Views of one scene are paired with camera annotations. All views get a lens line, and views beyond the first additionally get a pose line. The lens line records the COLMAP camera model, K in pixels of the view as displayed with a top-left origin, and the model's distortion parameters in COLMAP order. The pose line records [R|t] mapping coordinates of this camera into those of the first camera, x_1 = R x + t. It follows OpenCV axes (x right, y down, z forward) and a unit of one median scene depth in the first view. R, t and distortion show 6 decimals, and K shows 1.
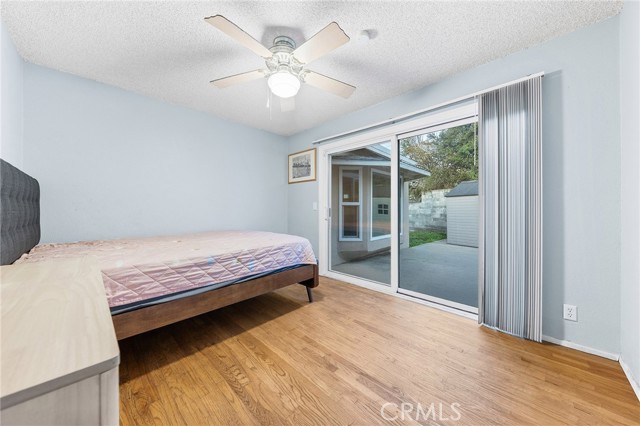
lens RADIAL K [[220.0, 0, 320.0], [0, 220.0, 213.0], [0, 0, 1]] dist [0.000211, -0.000088]
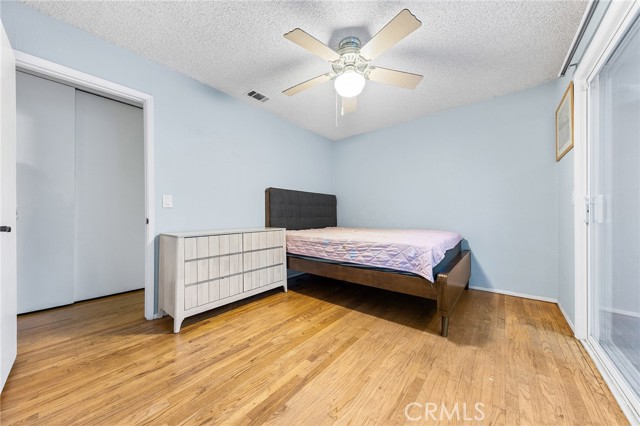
lens RADIAL K [[220.0, 0, 320.0], [0, 220.0, 213.0], [0, 0, 1]] dist [0.000211, -0.000088]
pose [[0.081784, -0.003492, -0.996644, 0.861172], [-0.005375, 0.999978, -0.003945, 0.025063], [0.996636, 0.005680, 0.081764, 0.754933]]
